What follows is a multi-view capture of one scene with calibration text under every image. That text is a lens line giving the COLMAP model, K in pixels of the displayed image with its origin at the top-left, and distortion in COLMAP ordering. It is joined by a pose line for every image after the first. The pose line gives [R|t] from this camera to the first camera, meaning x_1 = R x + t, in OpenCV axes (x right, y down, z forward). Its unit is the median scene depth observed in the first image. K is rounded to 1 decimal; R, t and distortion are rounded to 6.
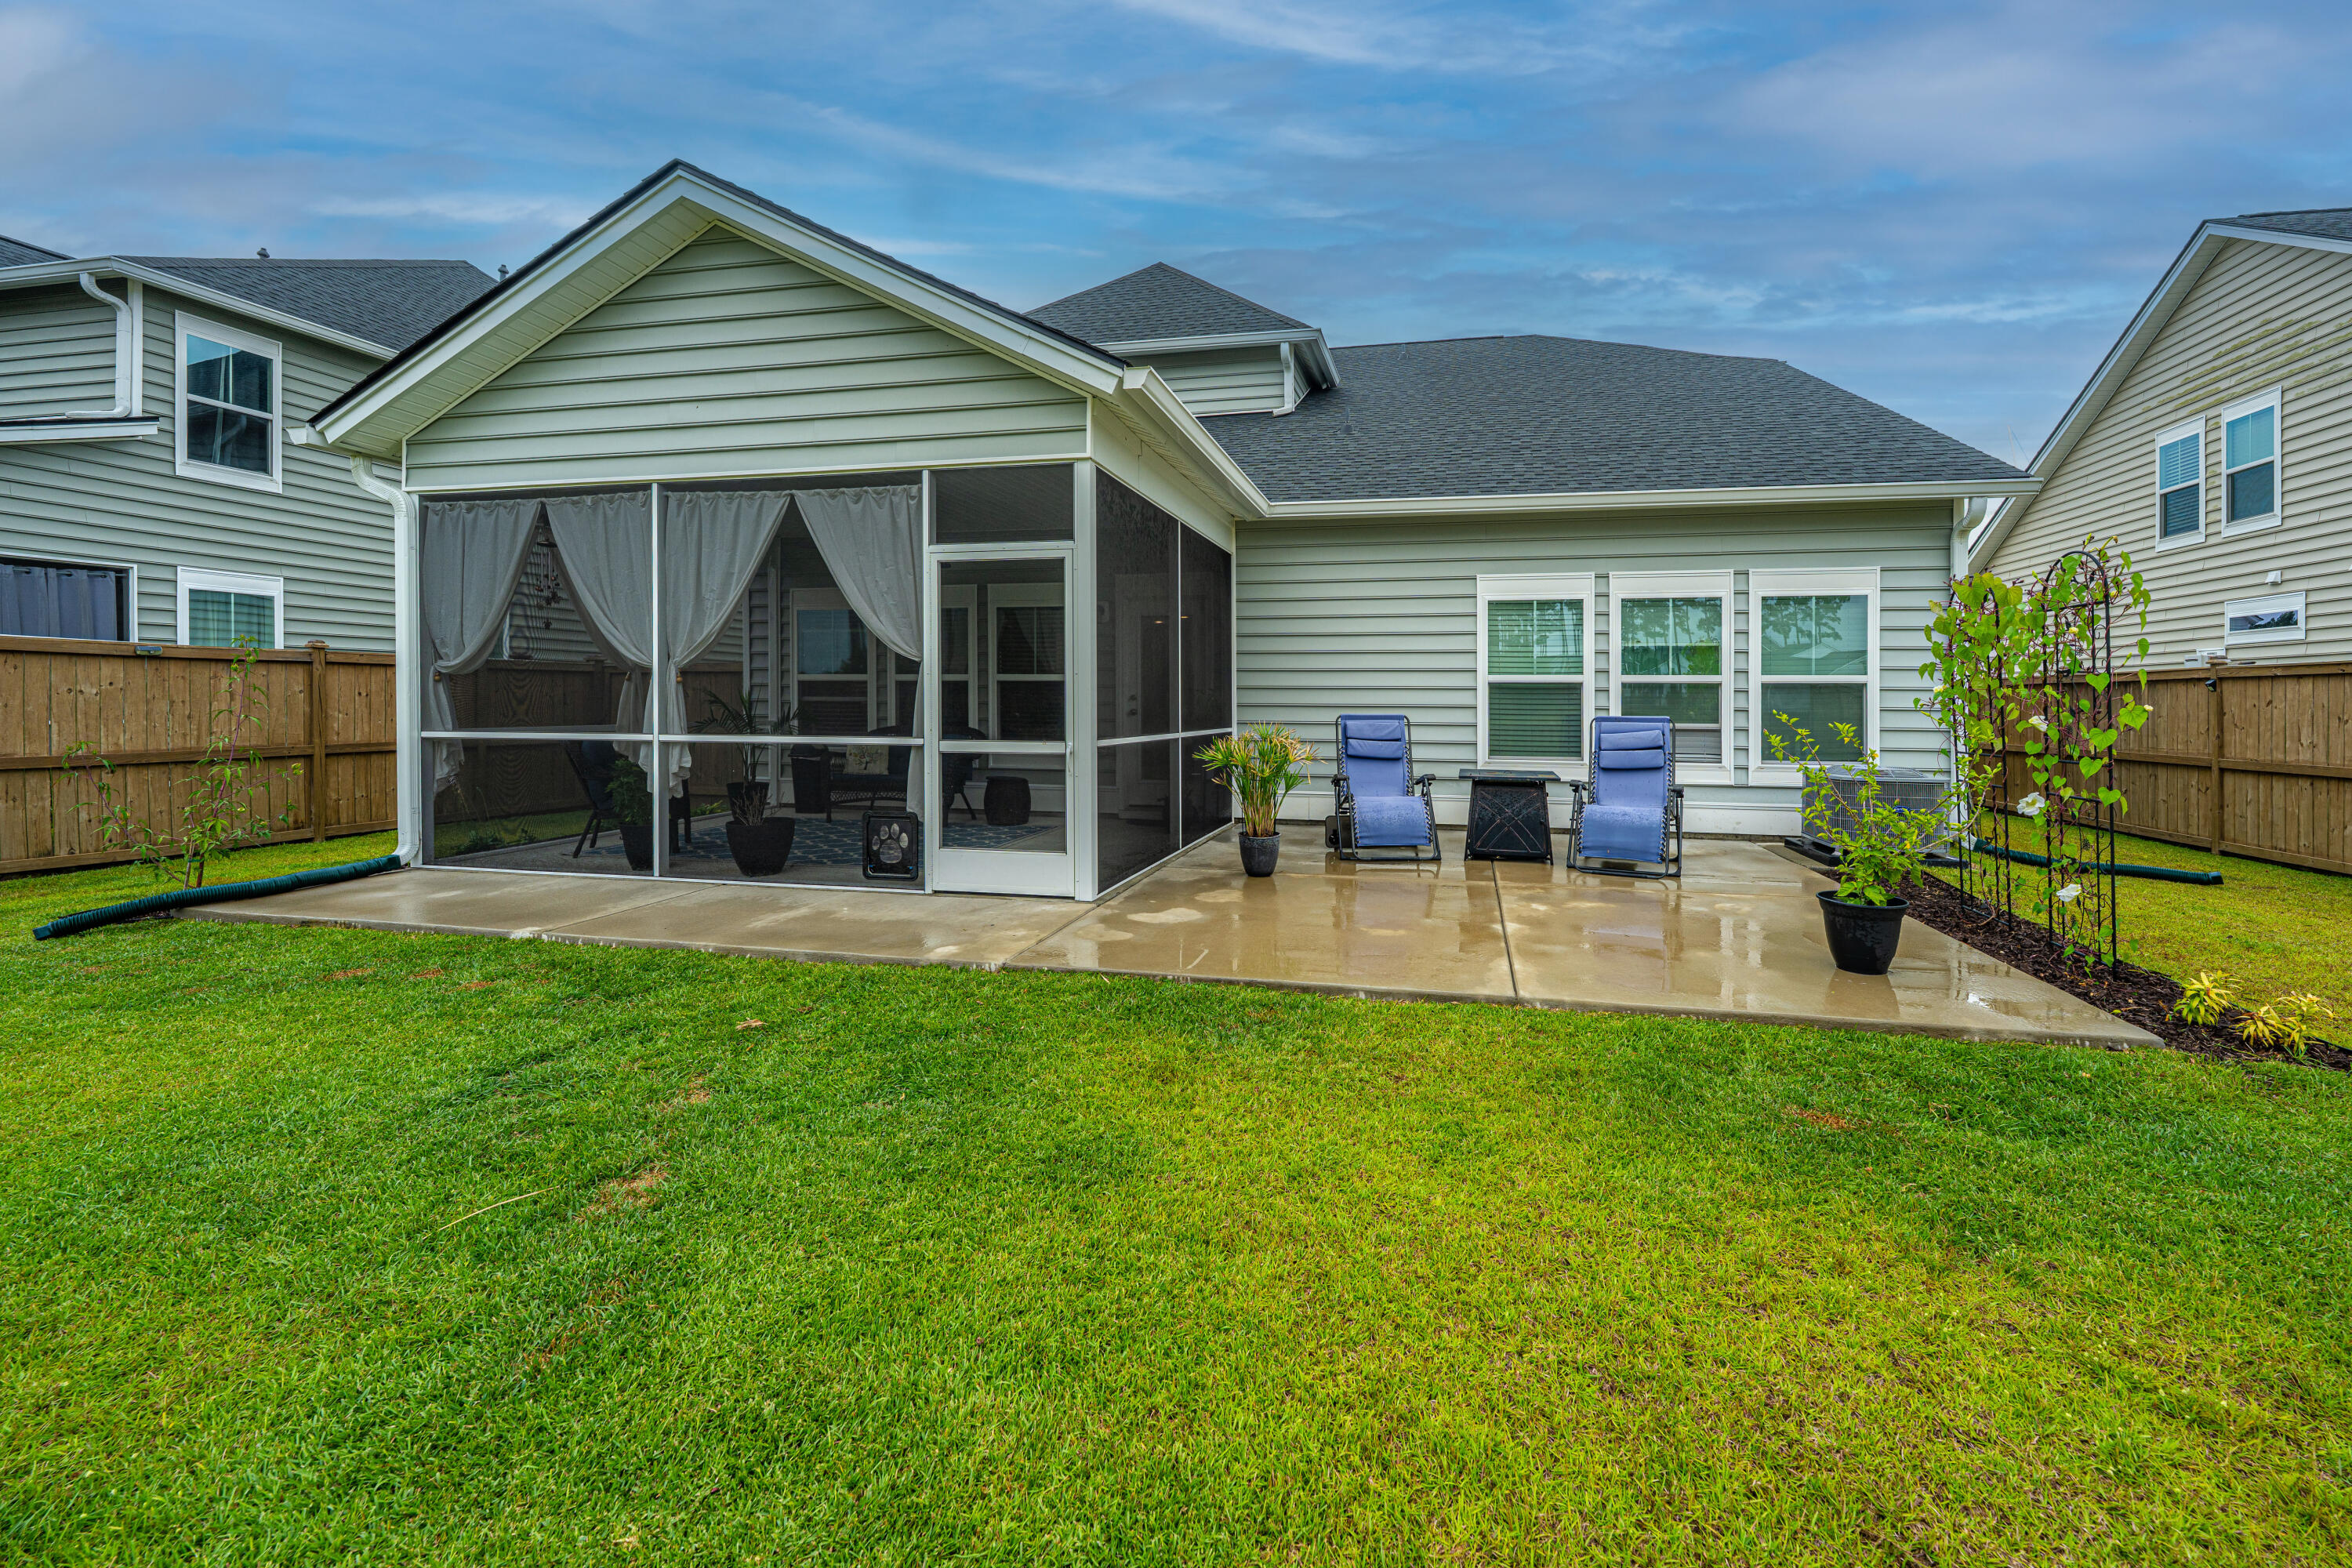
lens RADIAL K [[989.6, 0, 1182.5], [0, 989.6, 692.3], [0, 0, 1]] dist [-0.001904, -0.000271]
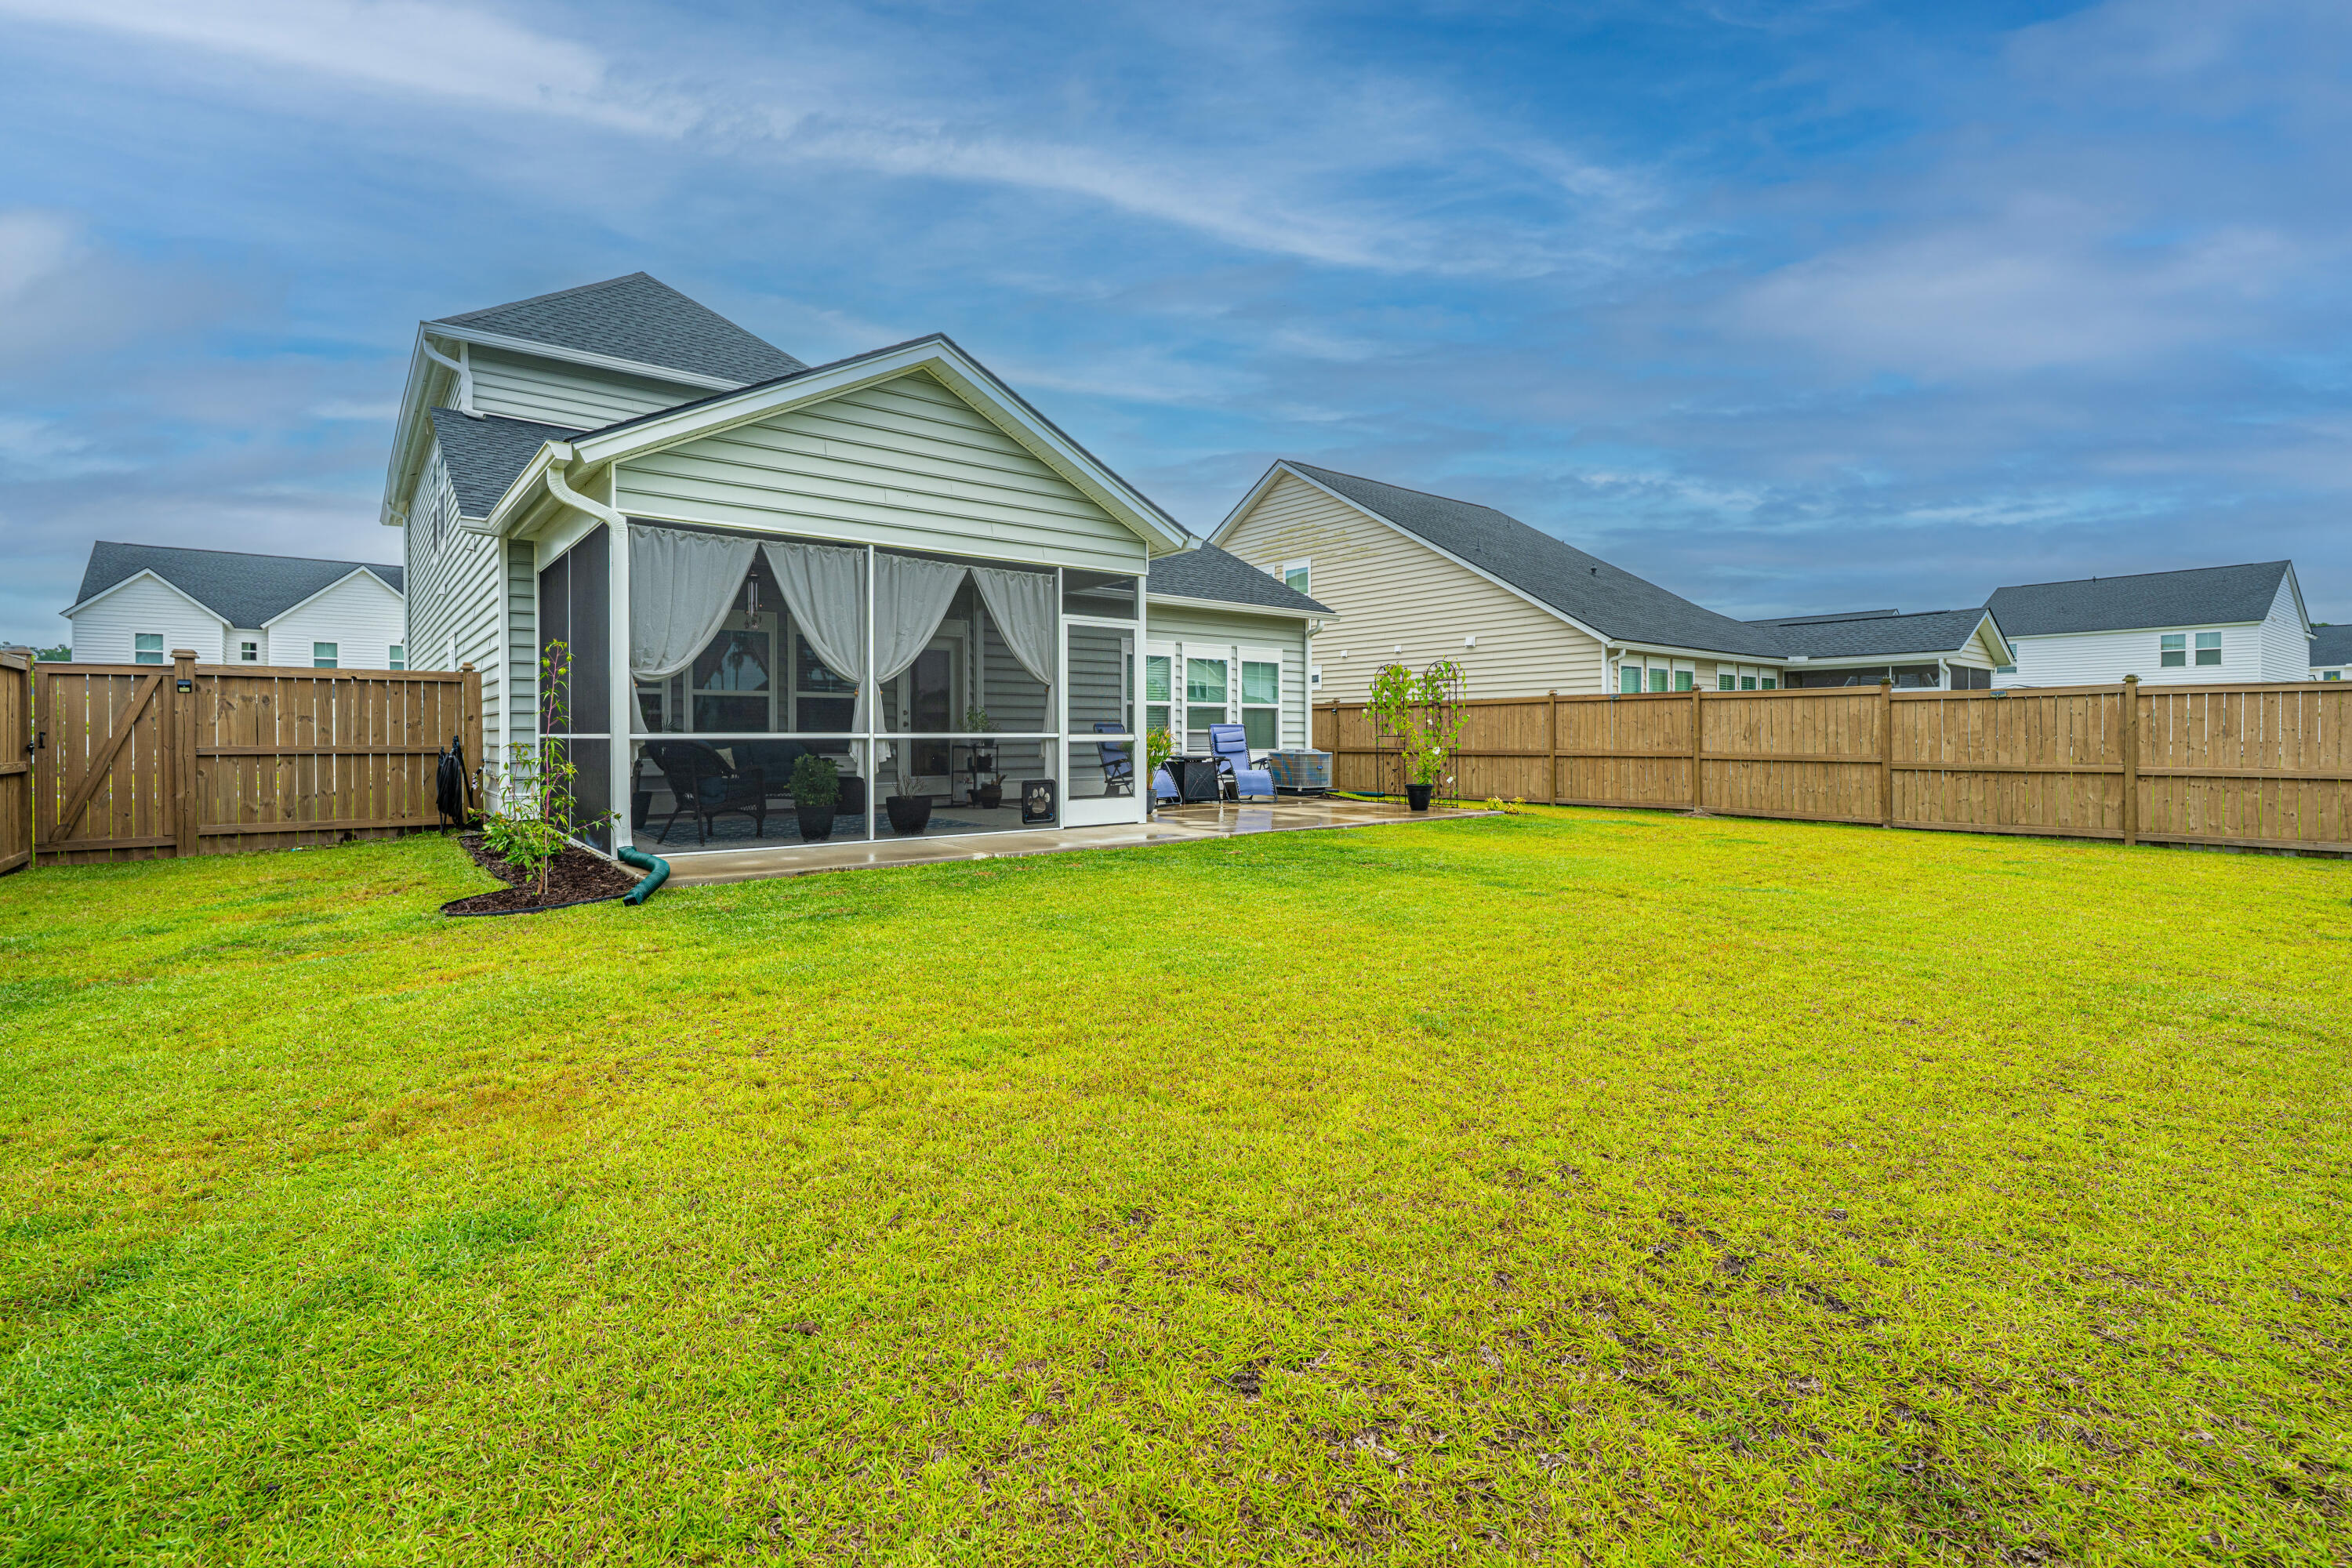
lens RADIAL K [[1108.2, 0, 1178.2], [0, 1108.2, 720.7], [0, 0, 1]] dist [-0.000480, -0.000052]
pose [[0.615025, 0.004487, 0.788494, -1.448628], [-0.003572, 0.999989, -0.002904, 0.028171], [-0.788499, -0.001031, 0.615035, -0.243737]]
